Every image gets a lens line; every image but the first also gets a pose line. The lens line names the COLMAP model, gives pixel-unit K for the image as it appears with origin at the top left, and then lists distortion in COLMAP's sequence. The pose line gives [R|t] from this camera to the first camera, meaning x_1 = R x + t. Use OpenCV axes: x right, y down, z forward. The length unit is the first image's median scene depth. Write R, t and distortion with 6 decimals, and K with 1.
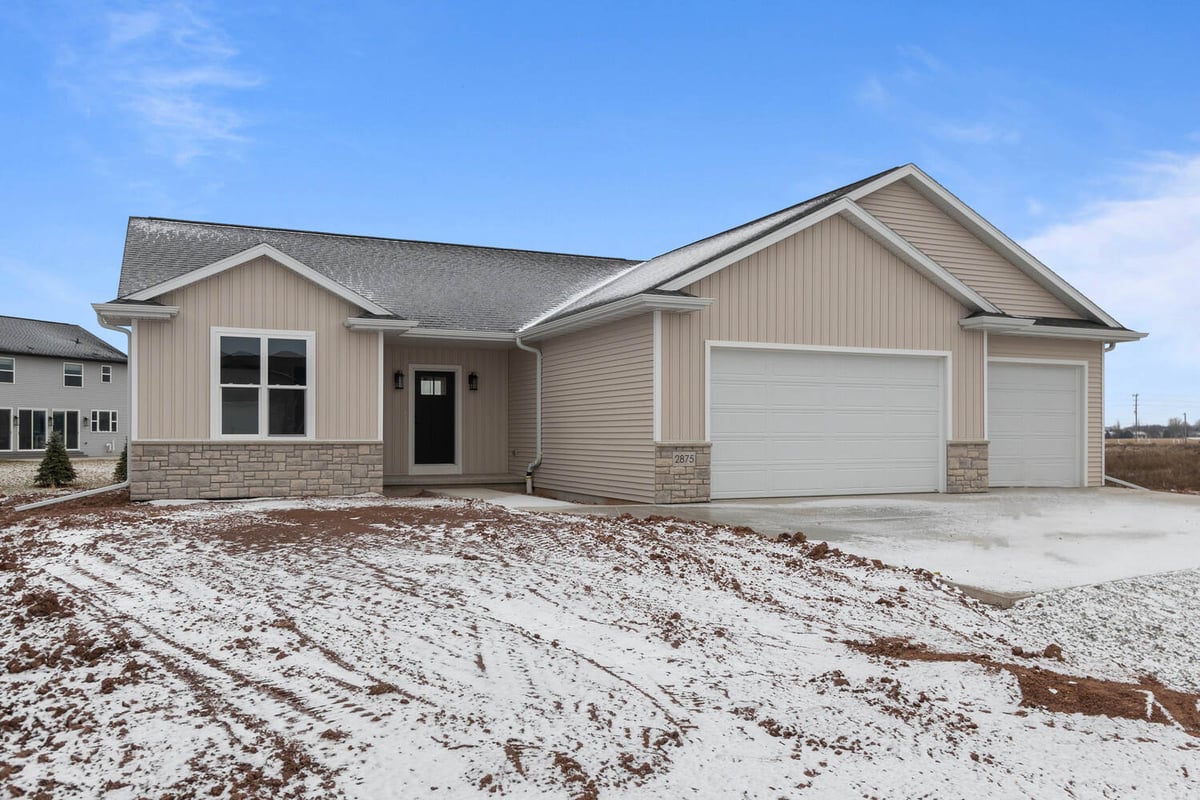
lens RADIAL K [[952.2, 0, 600.0], [0, 952.2, 433.7], [0, 0, 1]] dist [0.006242, 0.001923]
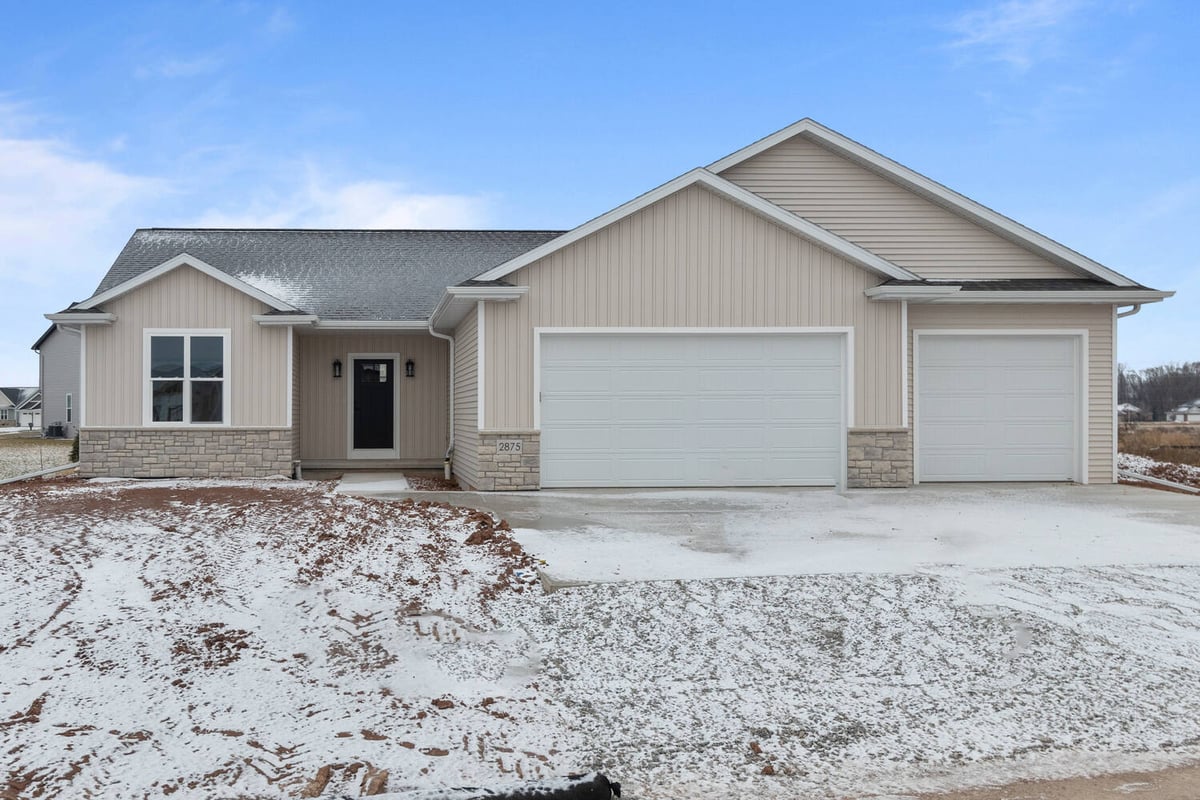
lens RADIAL K [[1191.3, 0, 600.1], [0, 1191.3, 401.2], [0, 0, 1]] dist [0.009108, 0.012309]
pose [[0.924050, -0.005772, -0.382229, 0.629567], [0.004296, 0.999980, -0.004714, -0.014554], [0.382248, 0.002714, 0.924056, -0.118074]]
